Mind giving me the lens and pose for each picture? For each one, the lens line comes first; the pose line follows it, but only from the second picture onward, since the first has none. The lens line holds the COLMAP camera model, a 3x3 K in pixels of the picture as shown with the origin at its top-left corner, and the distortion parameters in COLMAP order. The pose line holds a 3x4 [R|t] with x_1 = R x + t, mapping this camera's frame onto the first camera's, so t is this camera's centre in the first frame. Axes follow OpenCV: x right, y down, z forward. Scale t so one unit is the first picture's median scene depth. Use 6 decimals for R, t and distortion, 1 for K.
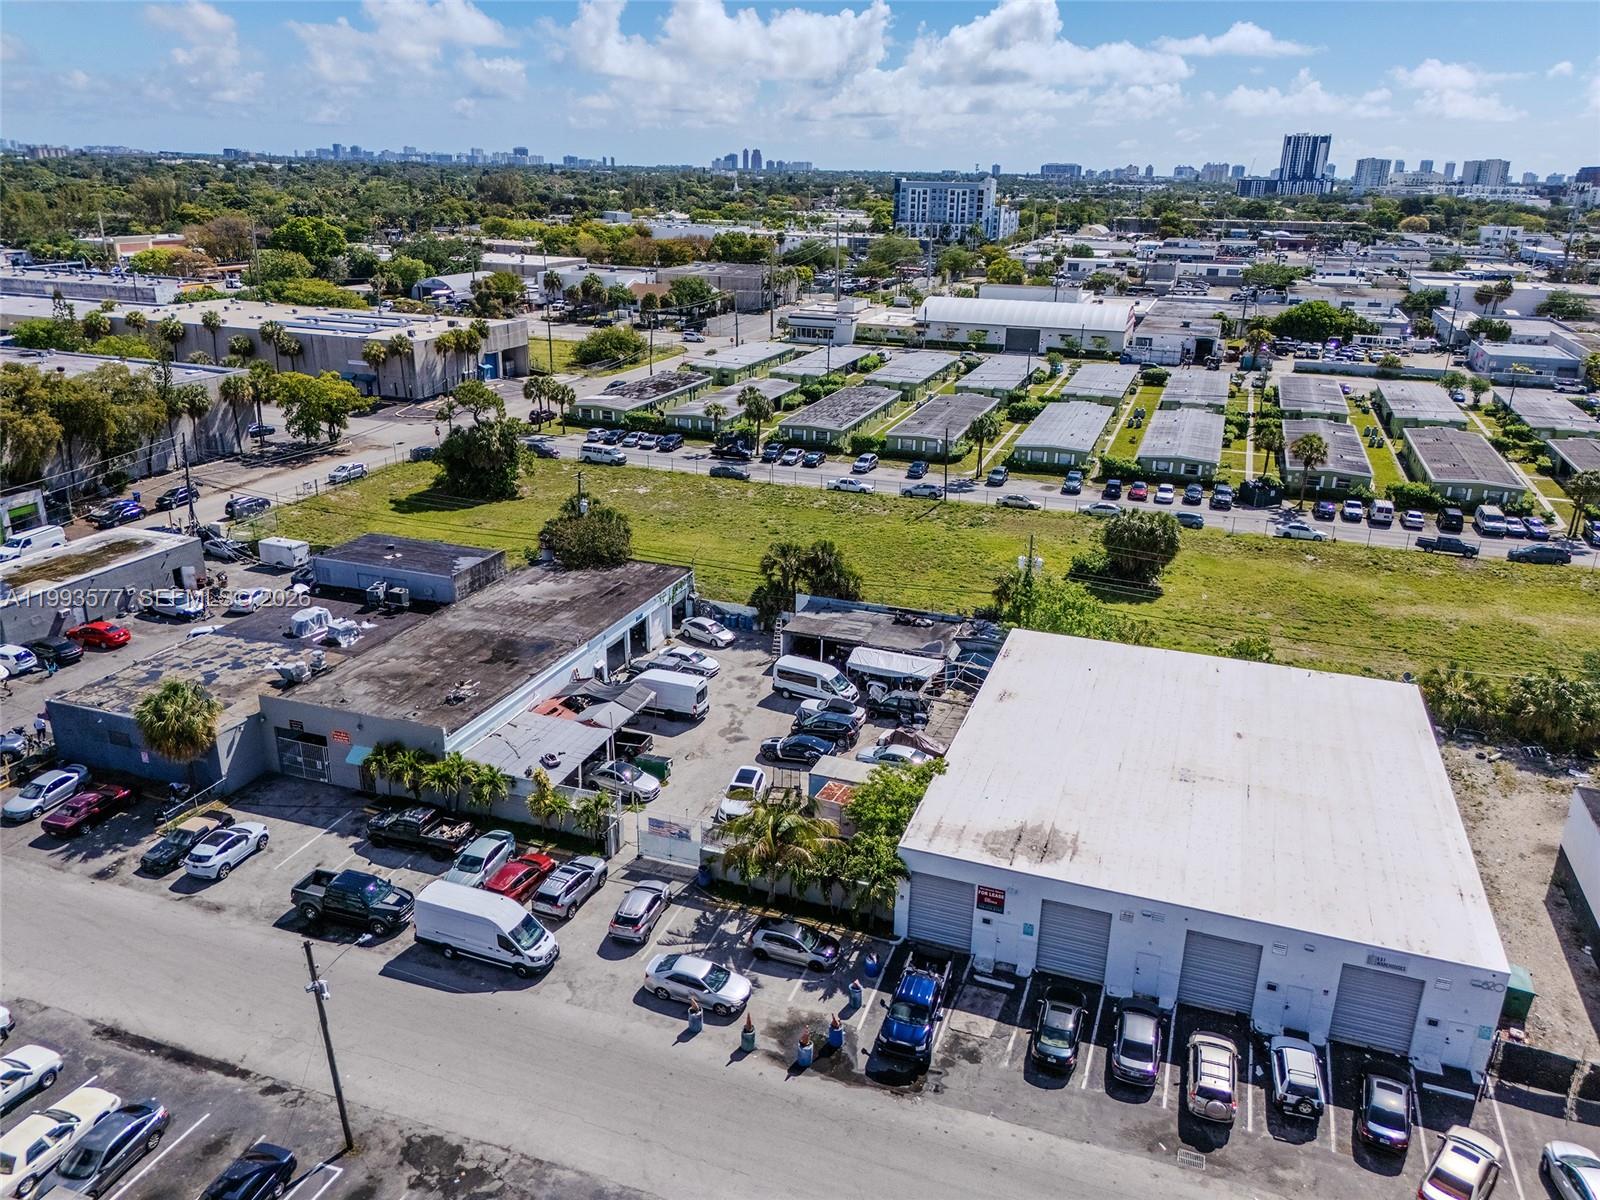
lens RADIAL K [[1175.2, 0, 802.6], [0, 1175.2, 630.6], [0, 0, 1]] dist [0.072826, -0.072515]
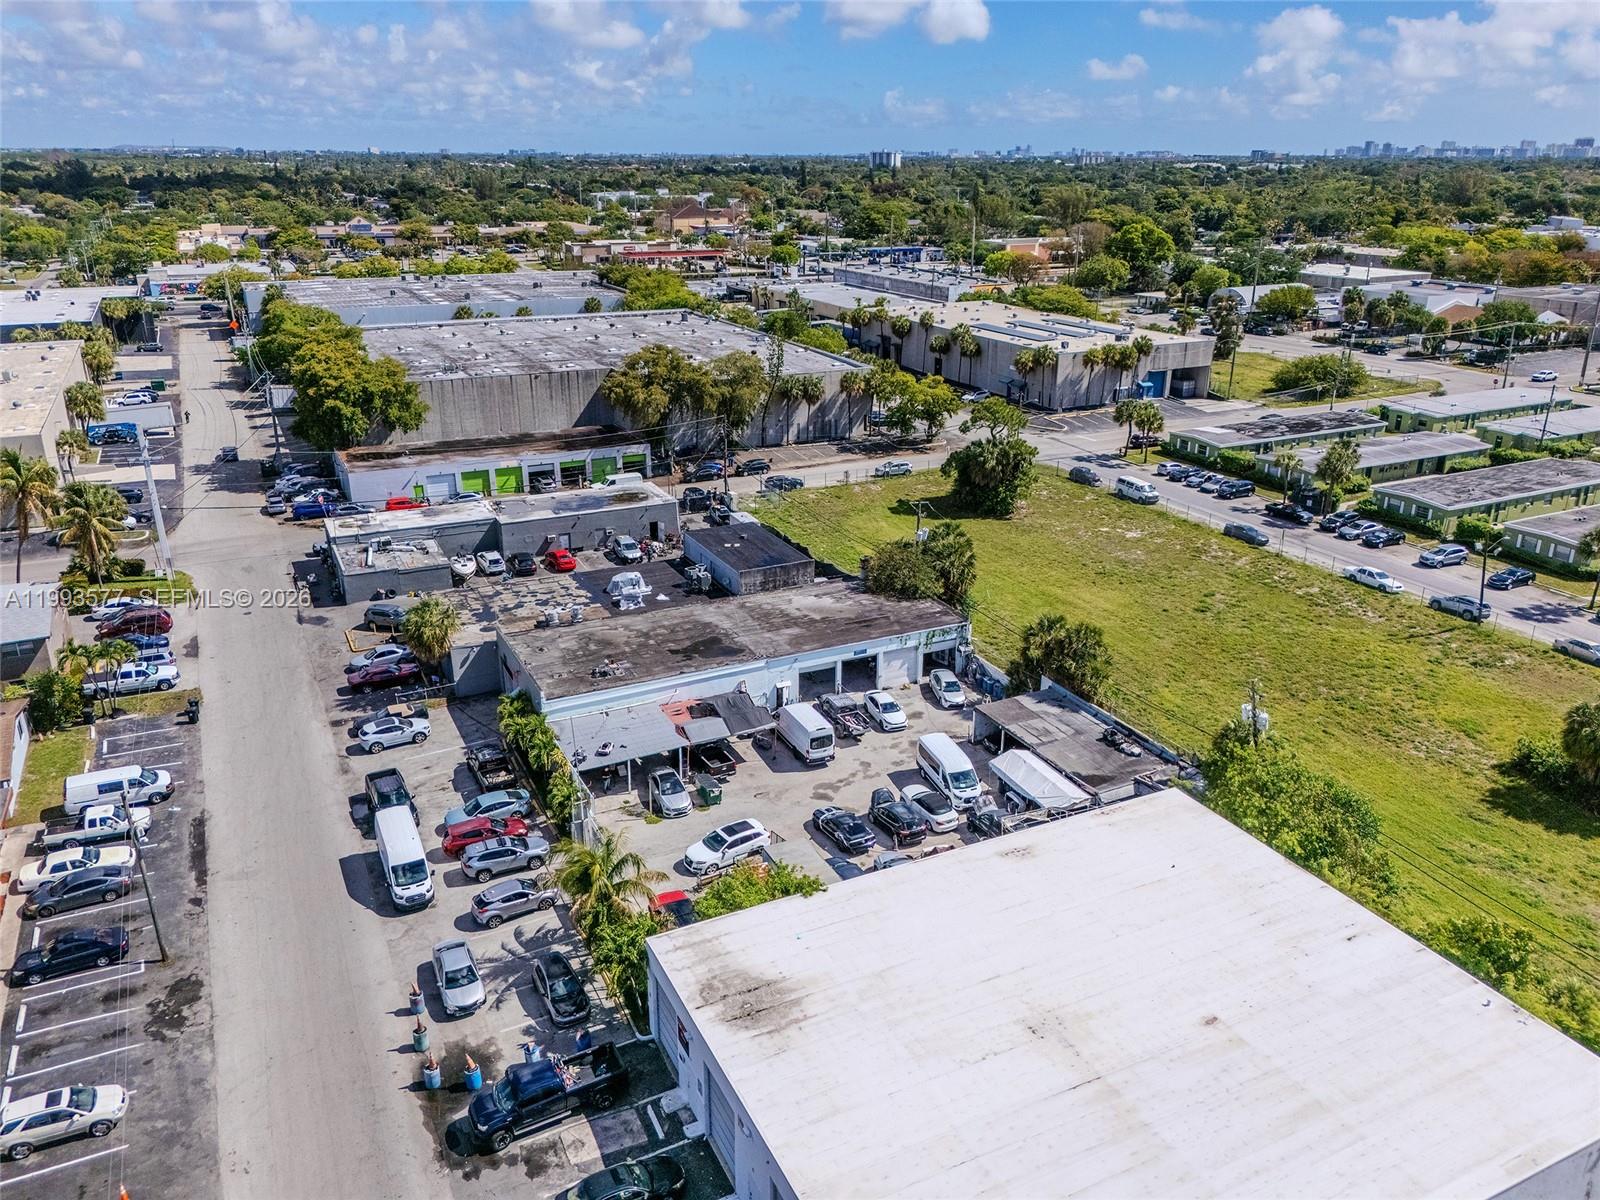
lens RADIAL K [[1175.2, 0, 802.6], [0, 1175.2, 630.6], [0, 0, 1]] dist [0.072826, -0.072515]
pose [[0.718028, 0.245589, -0.651246, 0.274899], [-0.244867, 0.964996, 0.093929, -0.065268], [0.651518, 0.092025, 0.753031, 0.134539]]
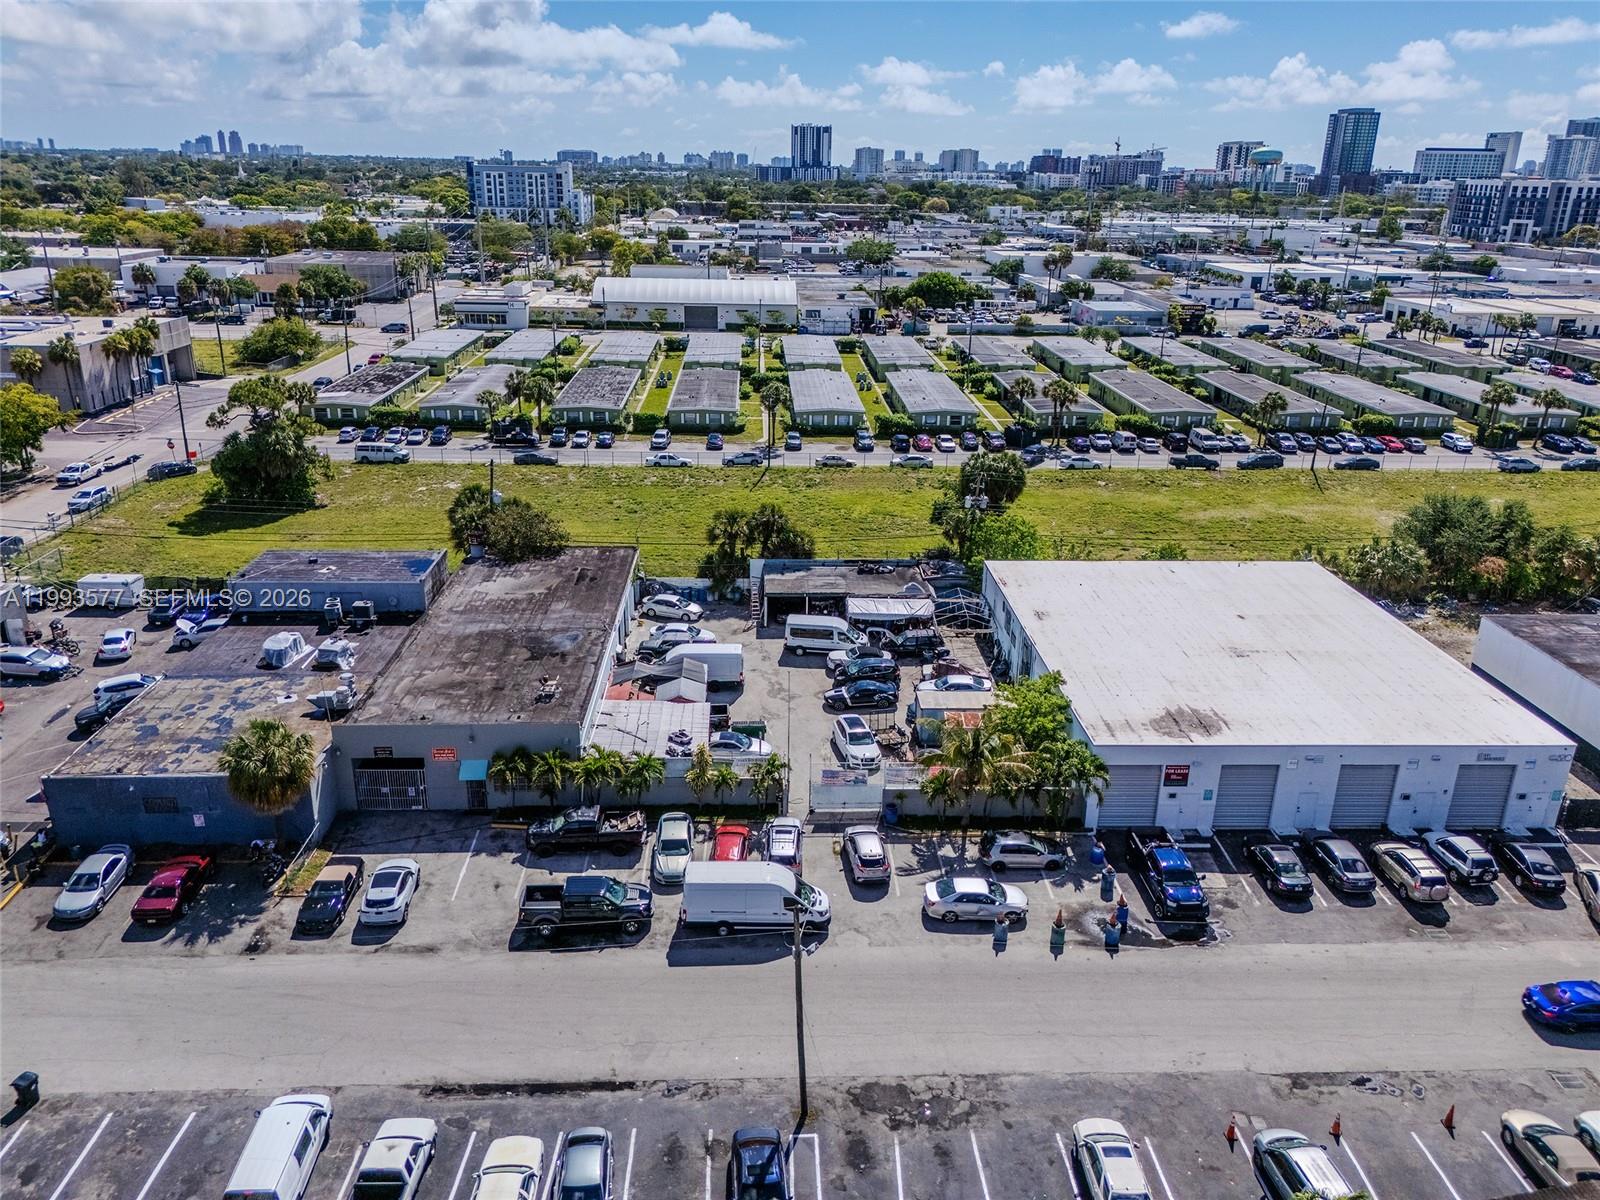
lens RADIAL K [[1175.2, 0, 802.6], [0, 1175.2, 630.6], [0, 0, 1]] dist [0.072826, -0.072515]
pose [[0.926583, -0.140867, 0.348712, -0.206424], [0.137611, 0.989895, 0.034228, 0.000821], [-0.350010, 0.016272, 0.936605, 0.022793]]
